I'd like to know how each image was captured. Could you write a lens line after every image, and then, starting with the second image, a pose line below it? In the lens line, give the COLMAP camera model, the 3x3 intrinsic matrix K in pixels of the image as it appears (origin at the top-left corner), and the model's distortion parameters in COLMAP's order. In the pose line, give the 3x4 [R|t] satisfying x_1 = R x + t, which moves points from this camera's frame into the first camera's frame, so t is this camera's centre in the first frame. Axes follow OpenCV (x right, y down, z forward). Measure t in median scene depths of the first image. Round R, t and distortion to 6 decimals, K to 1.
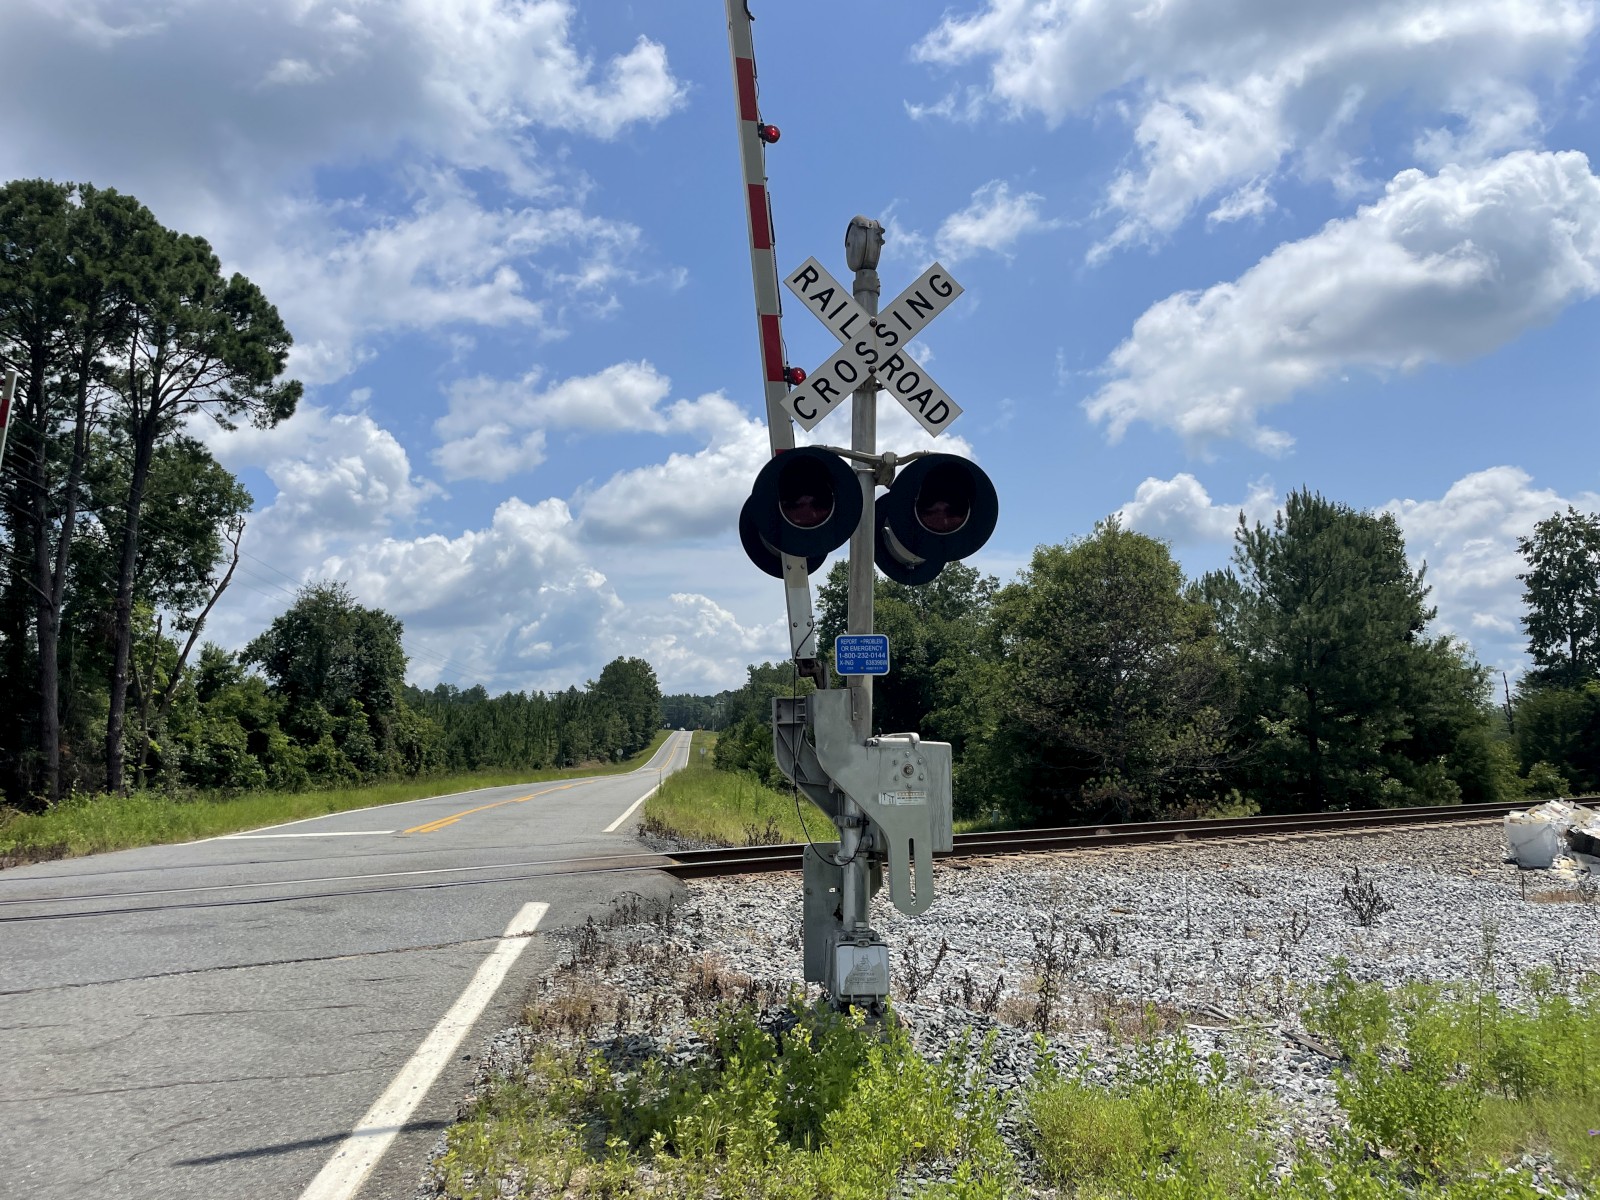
lens RADIAL K [[1245.3, 0, 796.3], [0, 1245.3, 574.7], [0, 0, 1]] dist [0.115688, -0.170284]
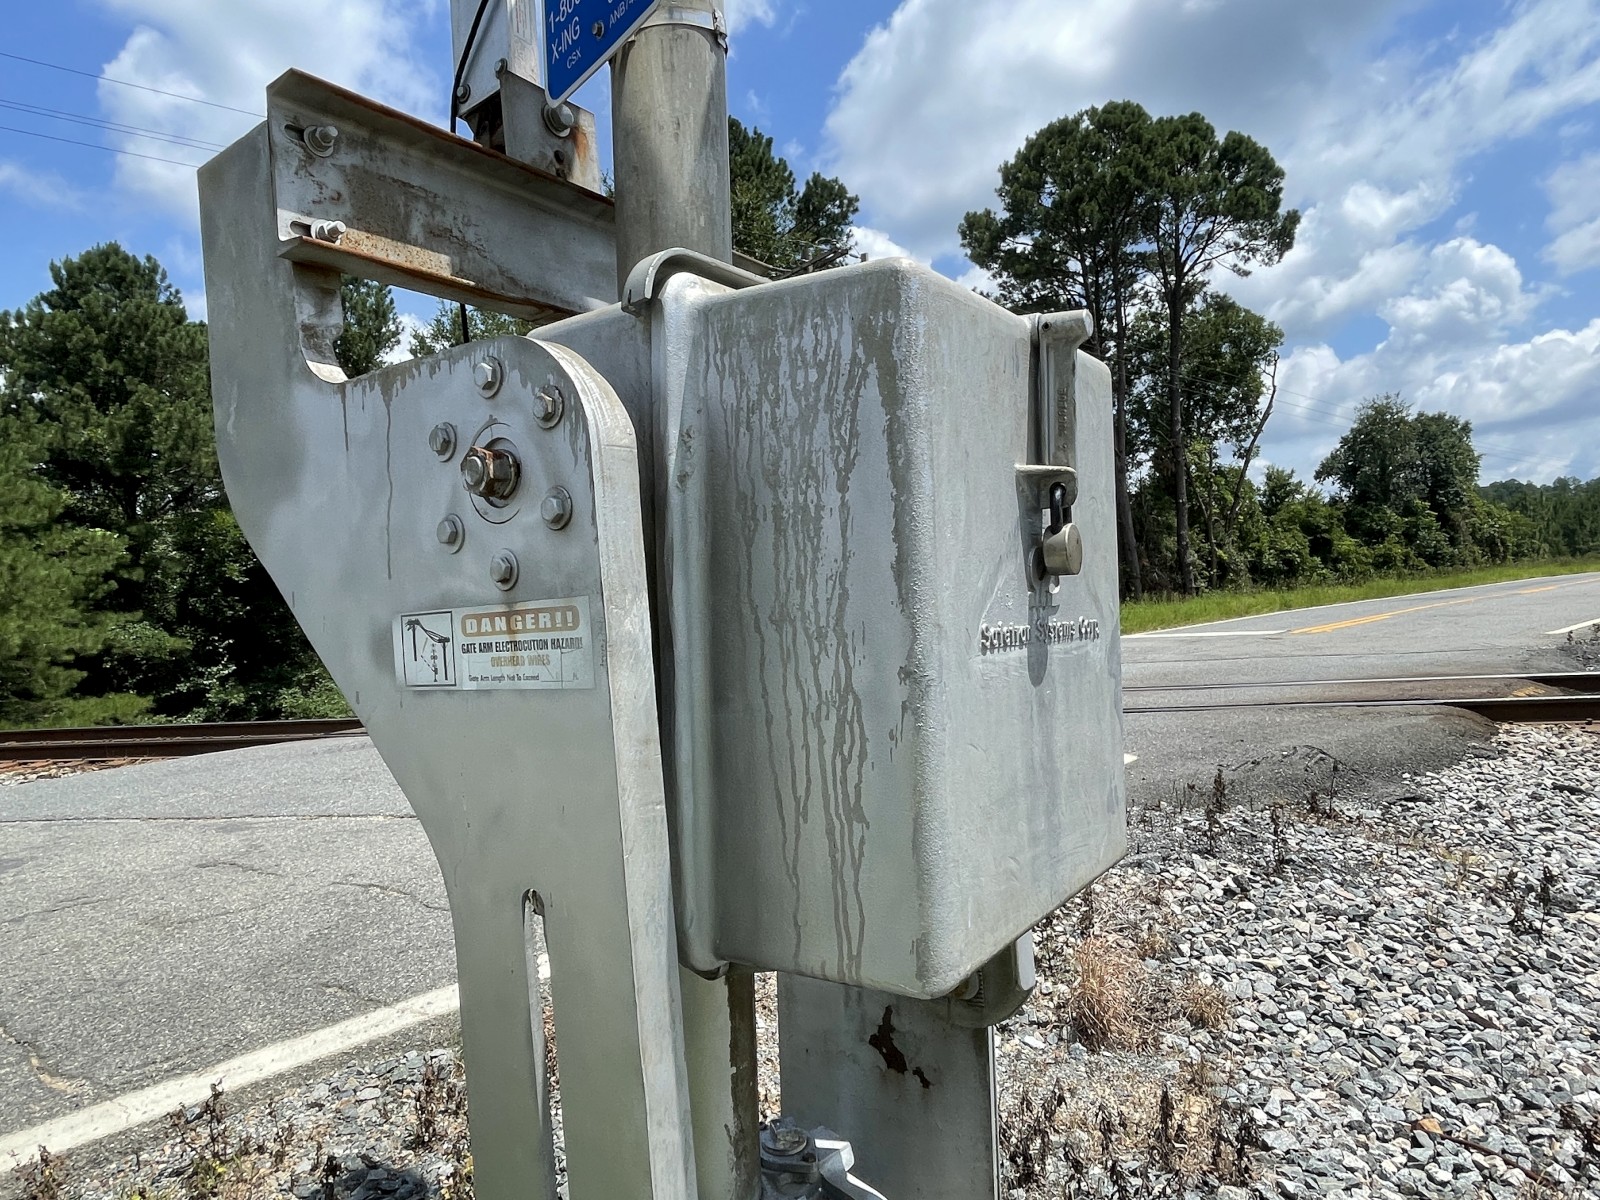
lens RADIAL K [[961.7, 0, 829.8], [0, 961.7, 595.4], [0, 0, 1]] dist [-0.000338, 0.001002]
pose [[0.573164, -0.030073, -0.818888, 0.027416], [0.173610, 0.981097, 0.085485, 0.021405], [0.800838, -0.191164, 0.567551, 0.122315]]
